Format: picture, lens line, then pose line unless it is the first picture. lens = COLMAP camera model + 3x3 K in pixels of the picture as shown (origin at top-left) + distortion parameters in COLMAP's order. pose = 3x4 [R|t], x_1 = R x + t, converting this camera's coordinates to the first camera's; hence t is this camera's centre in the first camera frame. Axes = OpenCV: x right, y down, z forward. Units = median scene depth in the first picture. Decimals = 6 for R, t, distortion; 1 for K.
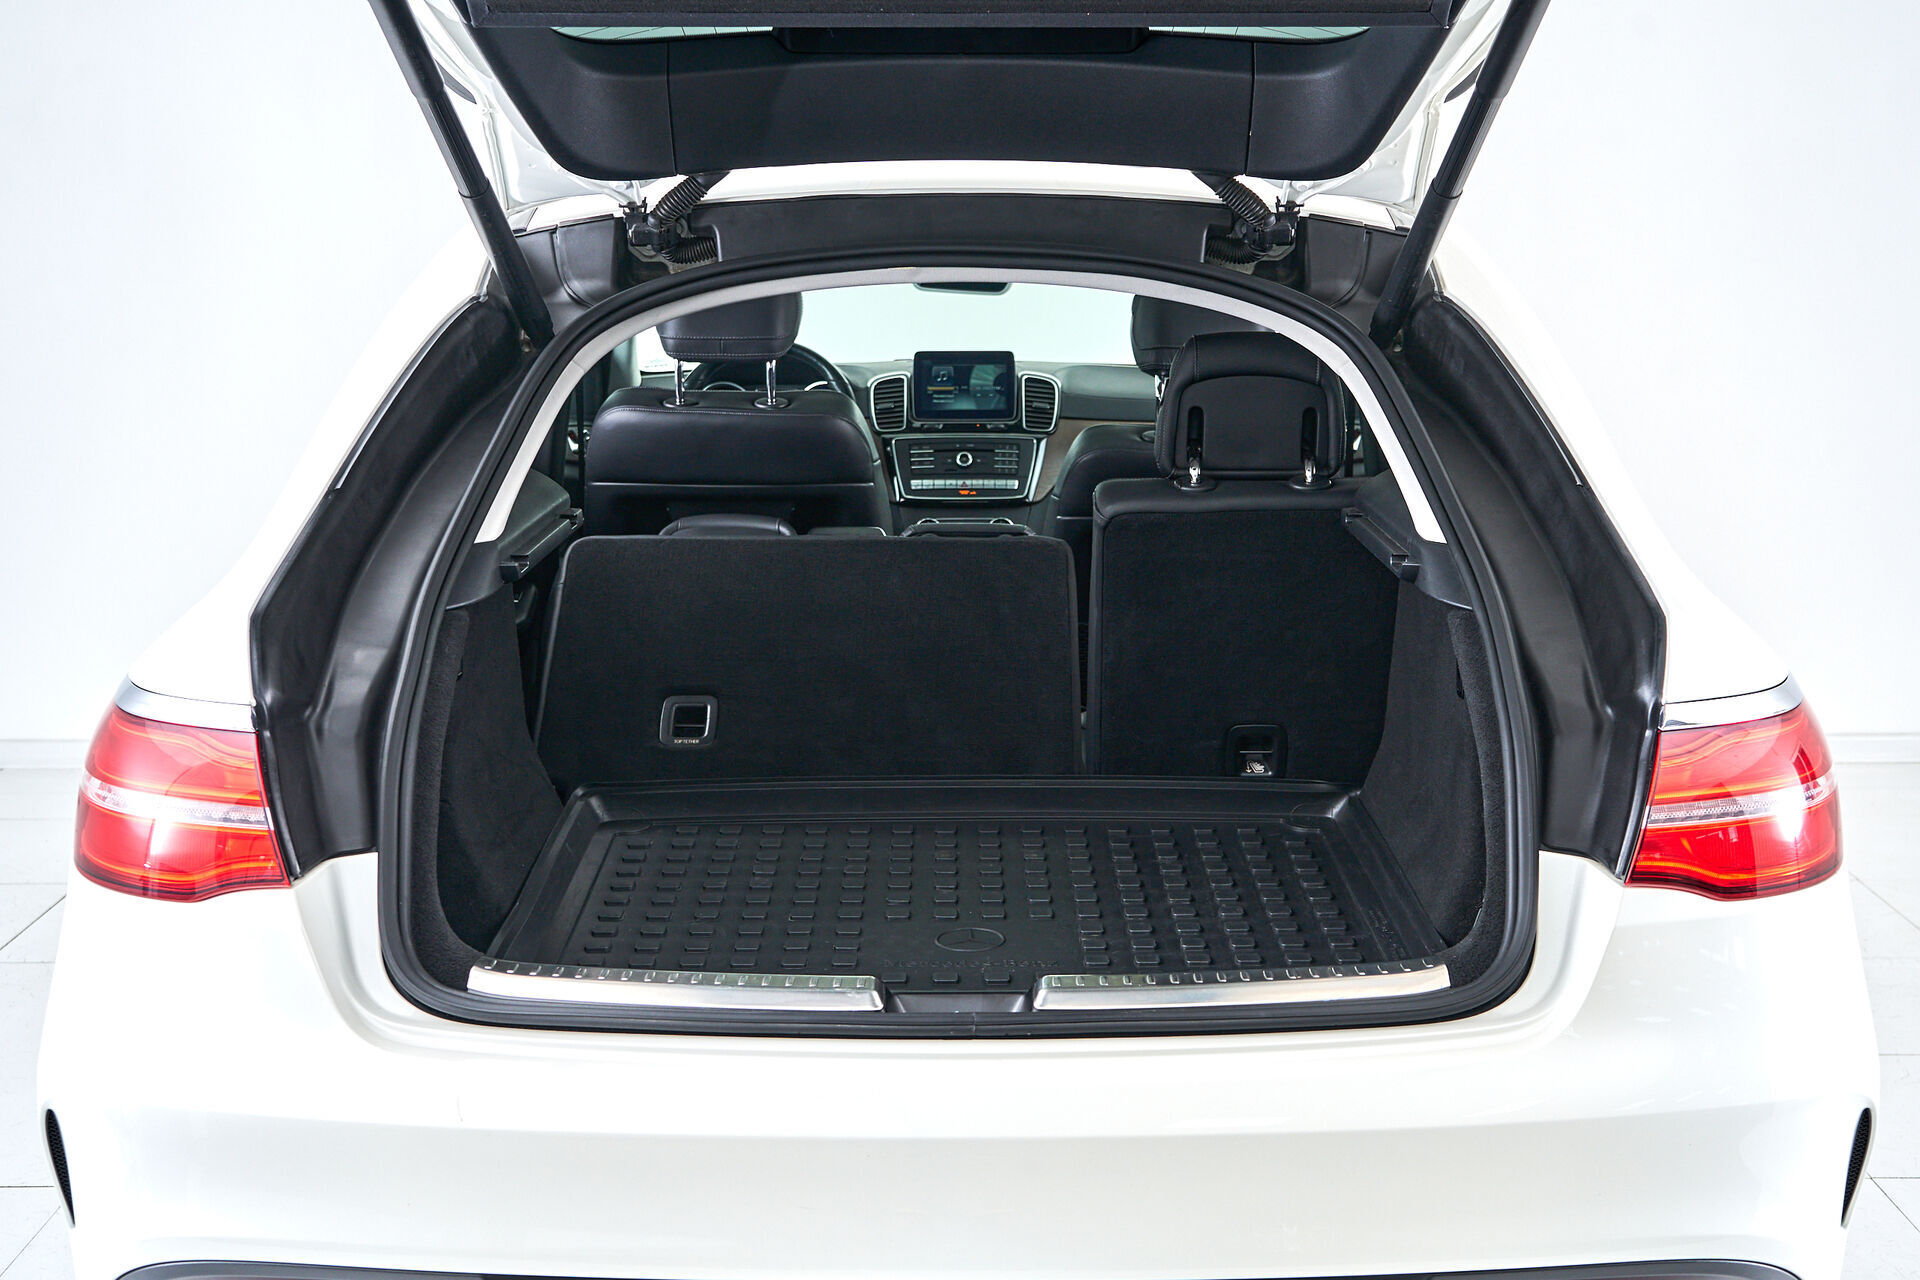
lens RADIAL K [[2439.9, 0, 963.6], [0, 2439.9, 642.1], [0, 0, 1]] dist [0.015217, 0.000000]
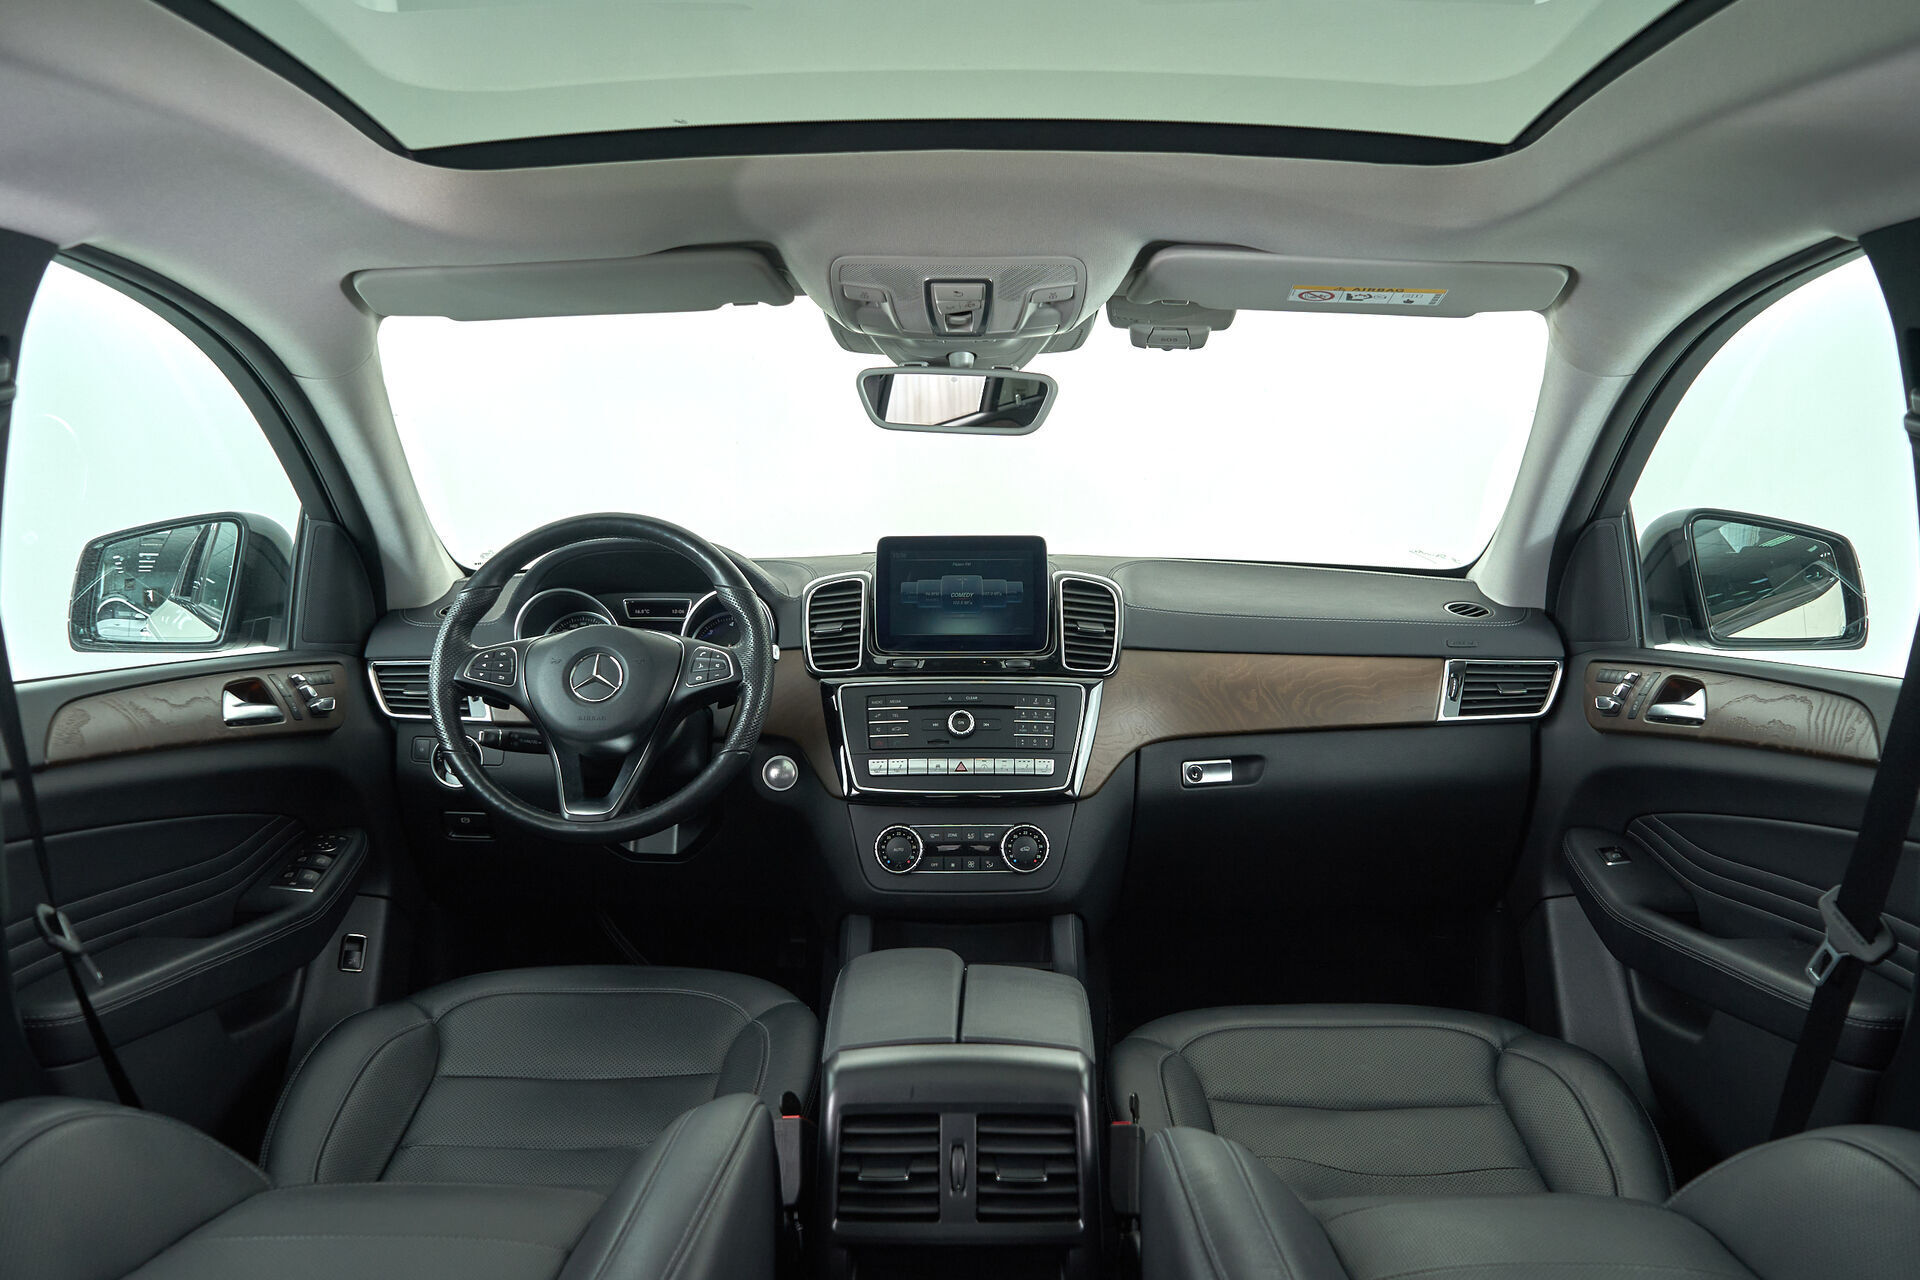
lens RADIAL K [[1568.9, 0, 957.2], [0, 1568.9, 632.7], [0, 0, 1]] dist [0.035969, -0.029466]
pose [[0.999918, -0.000694, -0.012777, 0.004083], [-0.000053, 0.998293, -0.058397, -0.074131], [0.012796, 0.058393, 0.998212, 0.624614]]
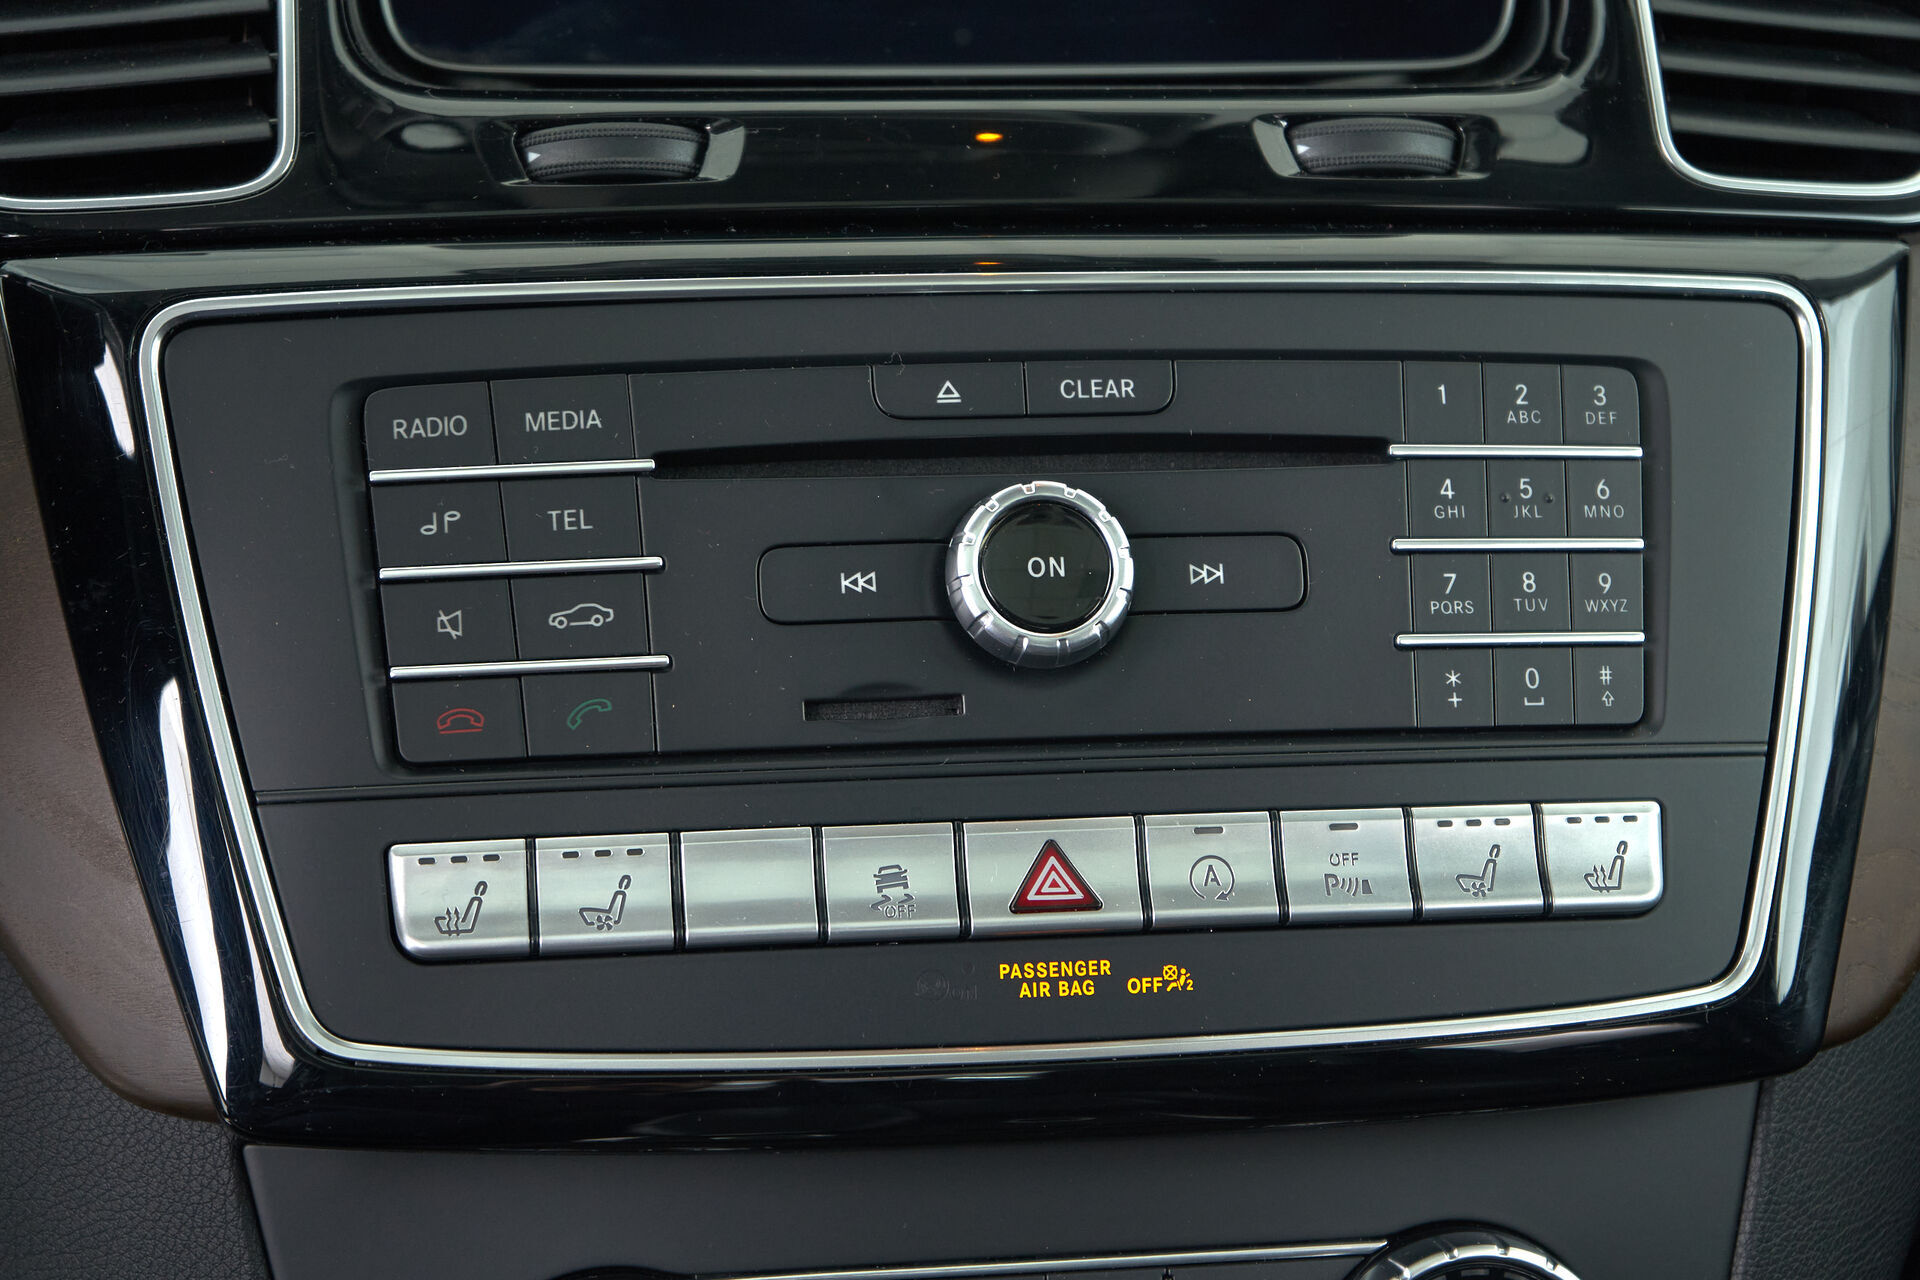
lens RADIAL K [[4126.6, 0, 995.4], [0, 4126.6, 667.6], [0, 0, 1]] dist [0.020113, 0.000000]
pose [[0.986051, -0.024792, 0.164584, -0.024036], [0.011195, 0.996484, 0.083032, -0.082630], [-0.166064, -0.080031, 0.982862, 0.858685]]
